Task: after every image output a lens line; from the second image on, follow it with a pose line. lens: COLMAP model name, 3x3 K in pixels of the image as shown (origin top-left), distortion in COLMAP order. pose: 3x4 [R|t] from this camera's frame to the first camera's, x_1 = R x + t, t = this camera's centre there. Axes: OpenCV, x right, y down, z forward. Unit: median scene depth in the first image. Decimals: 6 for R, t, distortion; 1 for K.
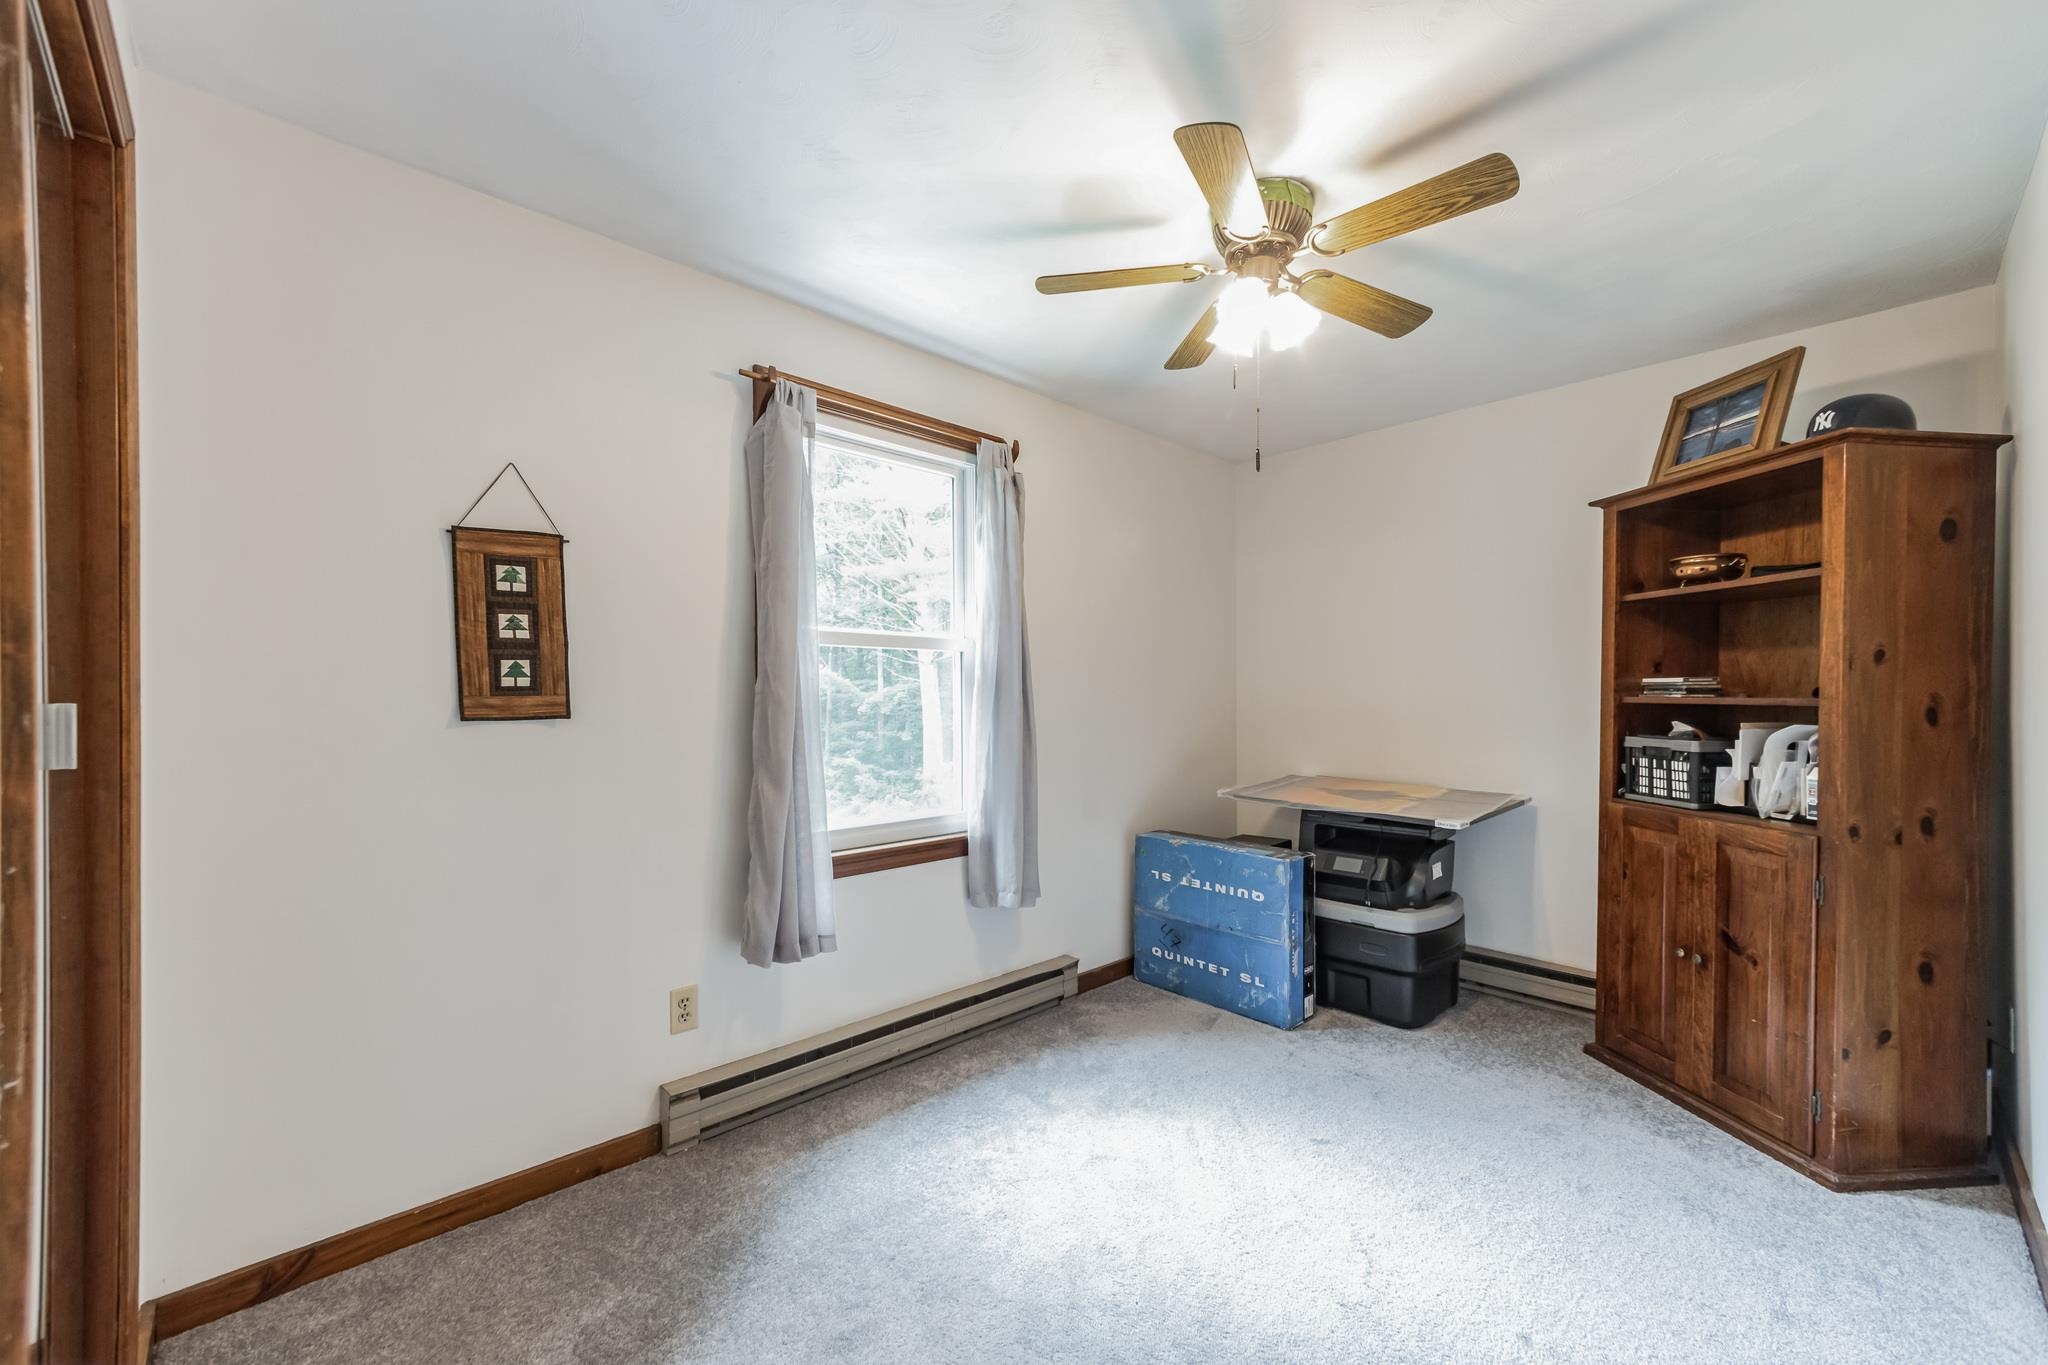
lens RADIAL K [[804.3, 0, 1026.8], [0, 804.3, 699.4], [0, 0, 1]] dist [0.010643, -0.000104]
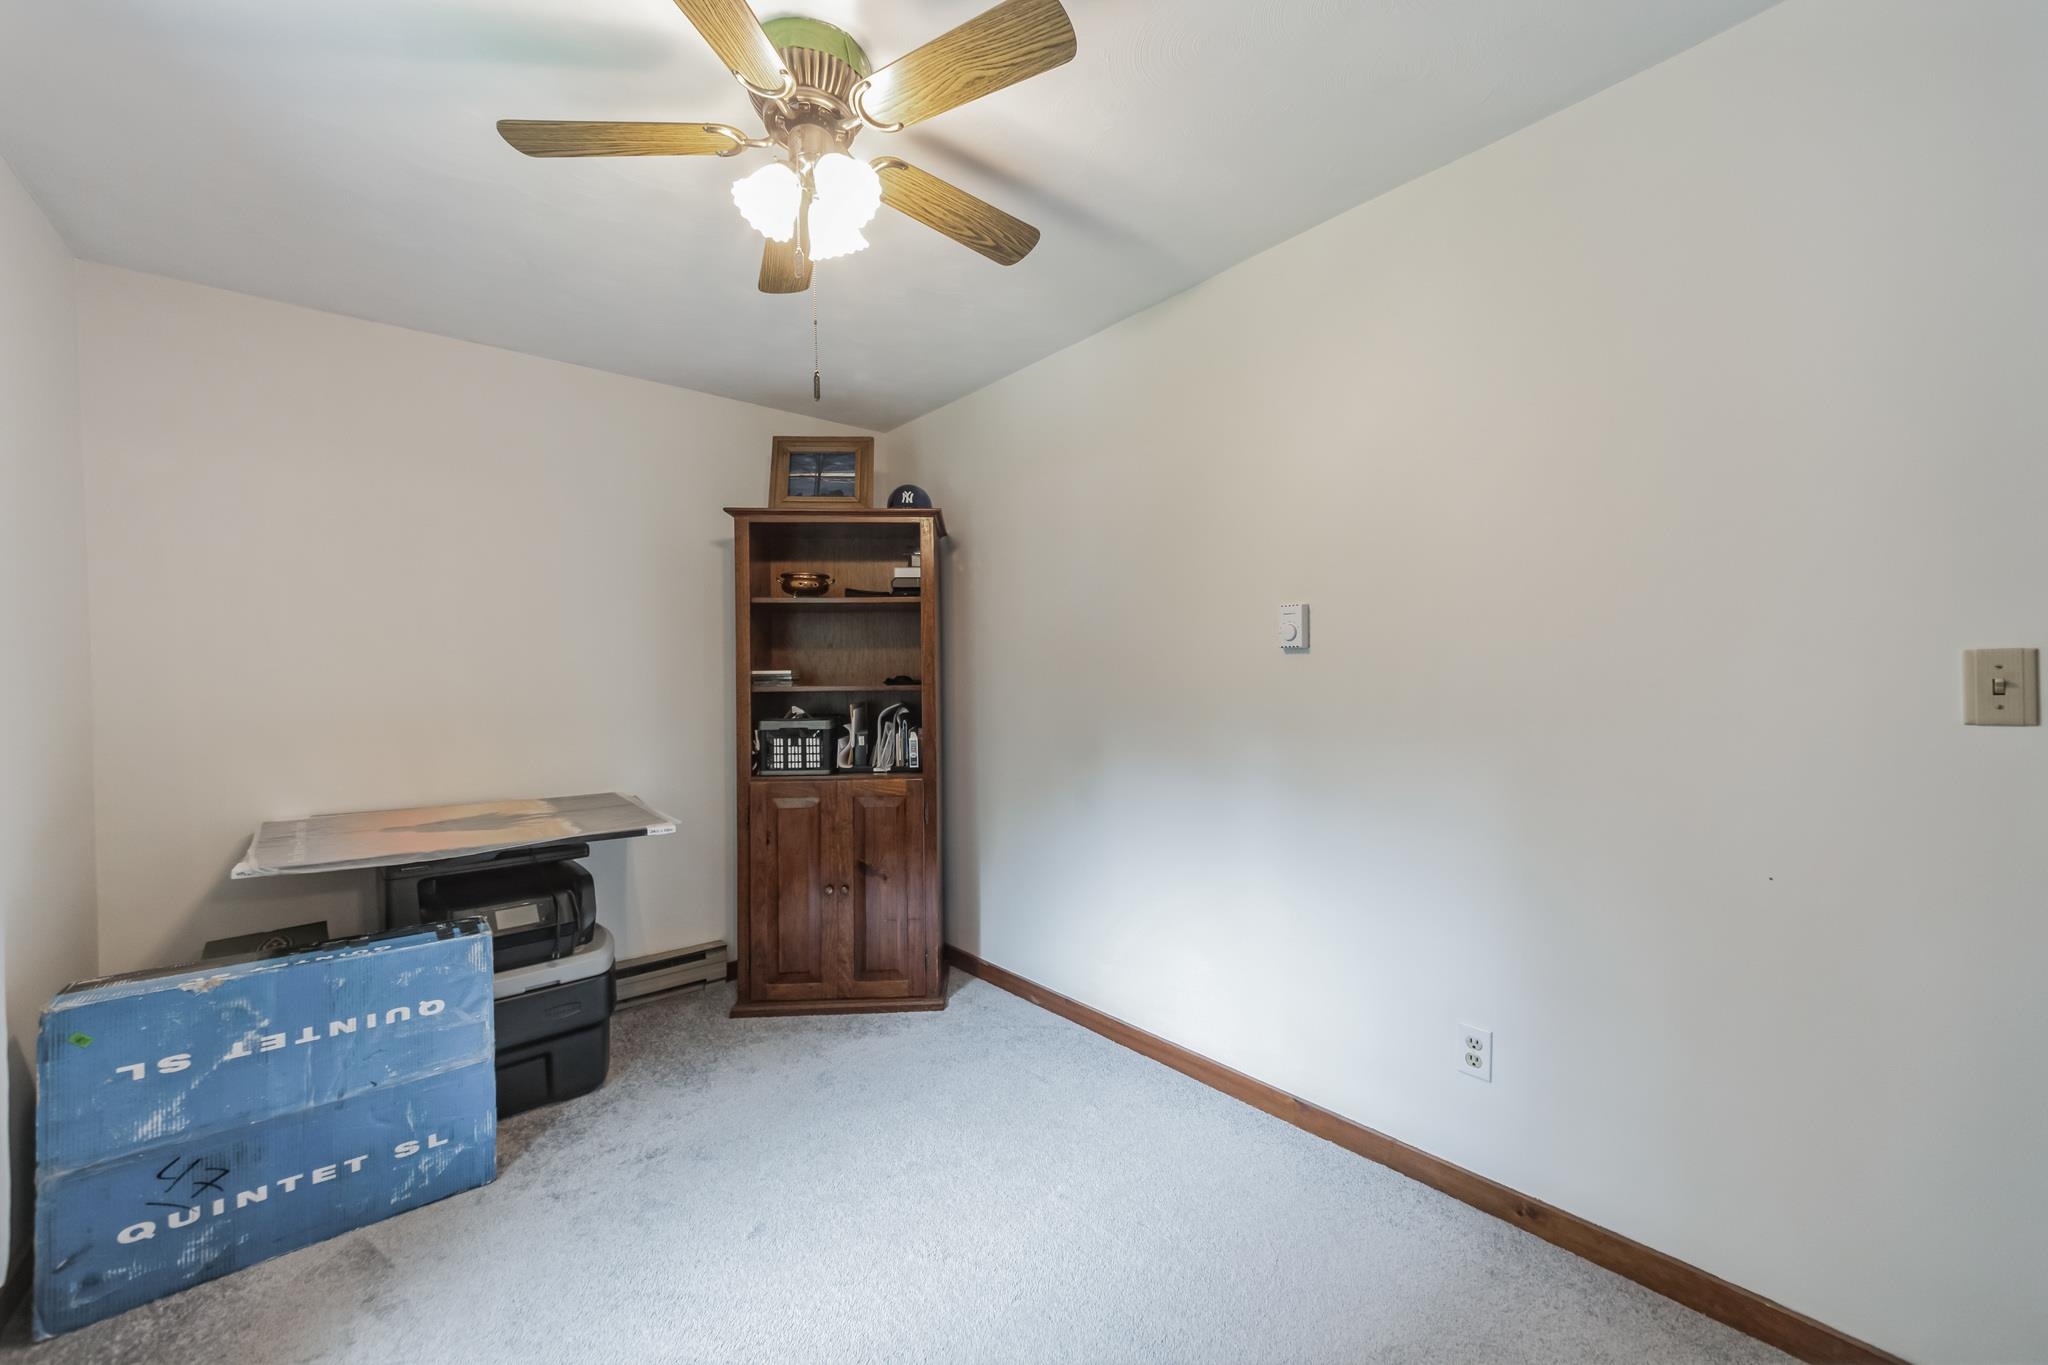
lens RADIAL K [[804.3, 0, 1020.8], [0, 804.3, 678.6], [0, 0, 1]] dist [0.010643, -0.000104]
pose [[0.069222, -0.002815, 0.997597, -0.380589], [0.020453, 0.999790, 0.001402, -0.008932], [-0.997392, 0.020307, 0.069266, 0.572806]]
